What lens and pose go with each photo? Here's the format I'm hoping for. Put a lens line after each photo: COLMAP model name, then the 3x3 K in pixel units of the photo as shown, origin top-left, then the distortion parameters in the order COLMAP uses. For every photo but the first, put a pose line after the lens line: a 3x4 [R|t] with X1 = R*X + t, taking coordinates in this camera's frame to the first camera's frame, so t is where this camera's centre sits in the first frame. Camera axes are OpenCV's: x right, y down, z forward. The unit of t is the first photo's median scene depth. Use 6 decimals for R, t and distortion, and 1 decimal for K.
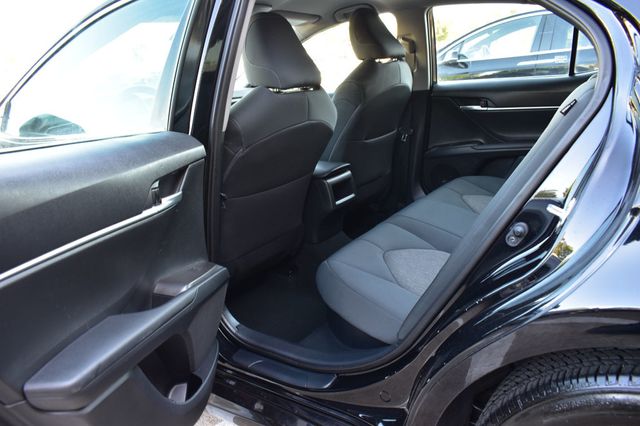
lens RADIAL K [[490.1, 0, 320.0], [0, 490.1, 213.0], [0, 0, 1]] dist [-0.105978, 0.005537]
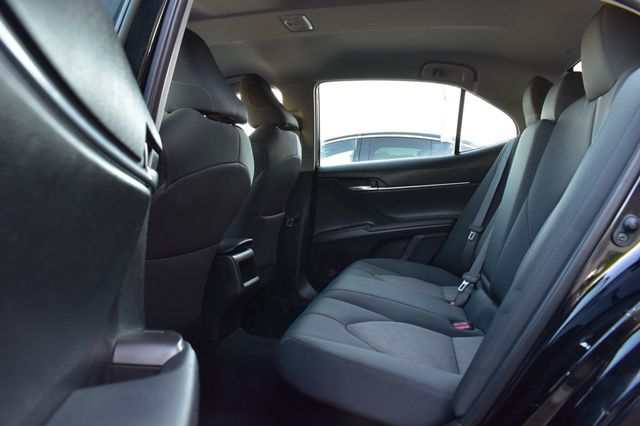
lens RADIAL K [[485.2, 0, 320.0], [0, 485.2, 213.0], [0, 0, 1]] dist [-0.138650, 0.005470]
pose [[0.911094, 0.020138, 0.411707, -0.161732], [0.097235, 0.960118, -0.262142, 0.076667], [-0.400566, 0.278869, 0.872800, 0.212829]]
